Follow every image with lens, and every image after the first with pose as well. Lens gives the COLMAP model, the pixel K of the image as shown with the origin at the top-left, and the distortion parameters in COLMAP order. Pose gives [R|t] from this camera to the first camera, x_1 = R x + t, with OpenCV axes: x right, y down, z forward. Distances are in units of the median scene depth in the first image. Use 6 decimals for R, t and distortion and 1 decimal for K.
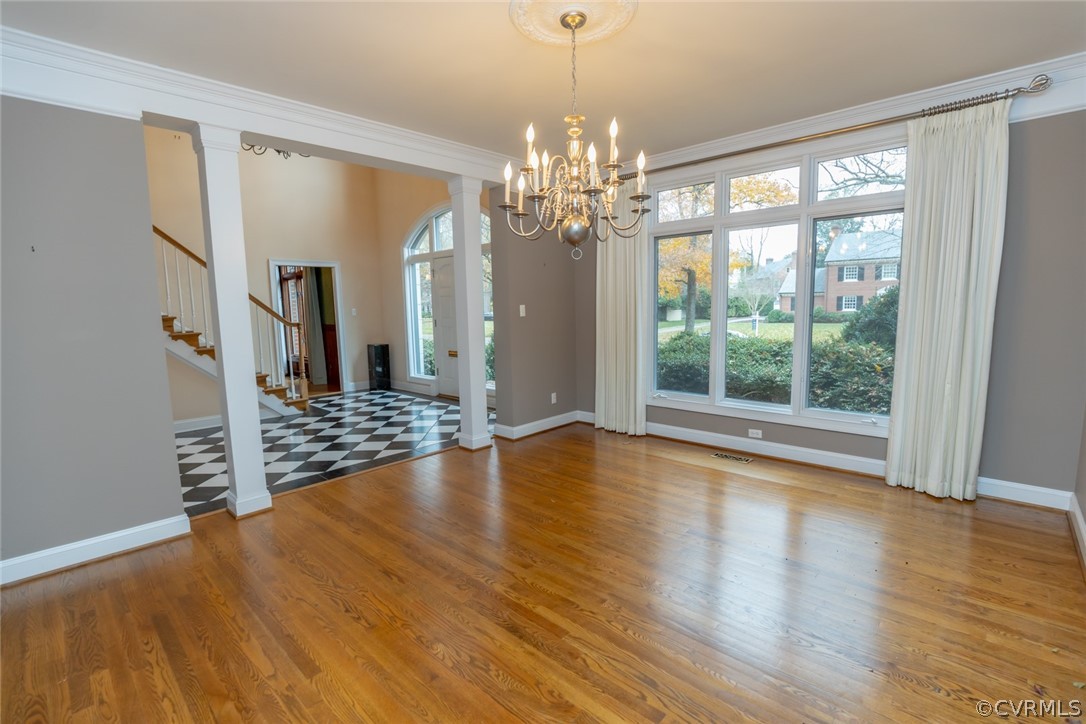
lens RADIAL K [[495.7, 0, 543.9], [0, 495.7, 361.5], [0, 0, 1]] dist [-0.019241, -0.000070]
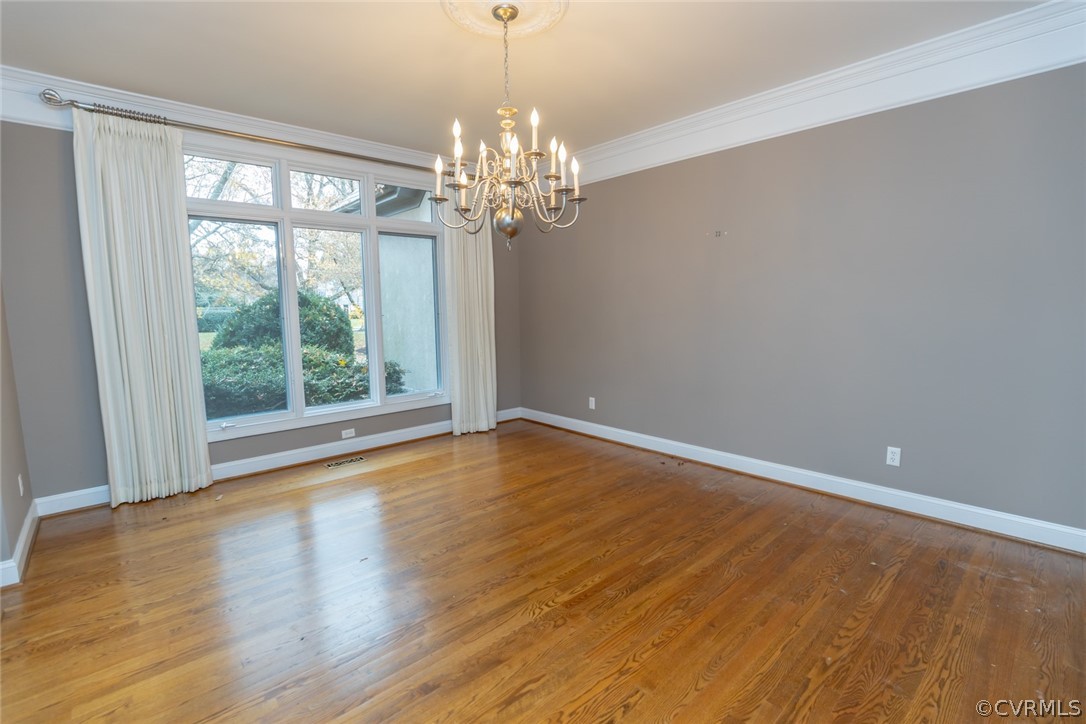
lens RADIAL K [[495.7, 0, 544.8], [0, 495.7, 365.9], [0, 0, 1]] dist [-0.019241, -0.000070]
pose [[0.071440, -0.100490, 0.992370, -0.535779], [0.121211, 0.988413, 0.091363, -0.034808], [-0.990053, 0.113760, 0.082793, 0.500795]]
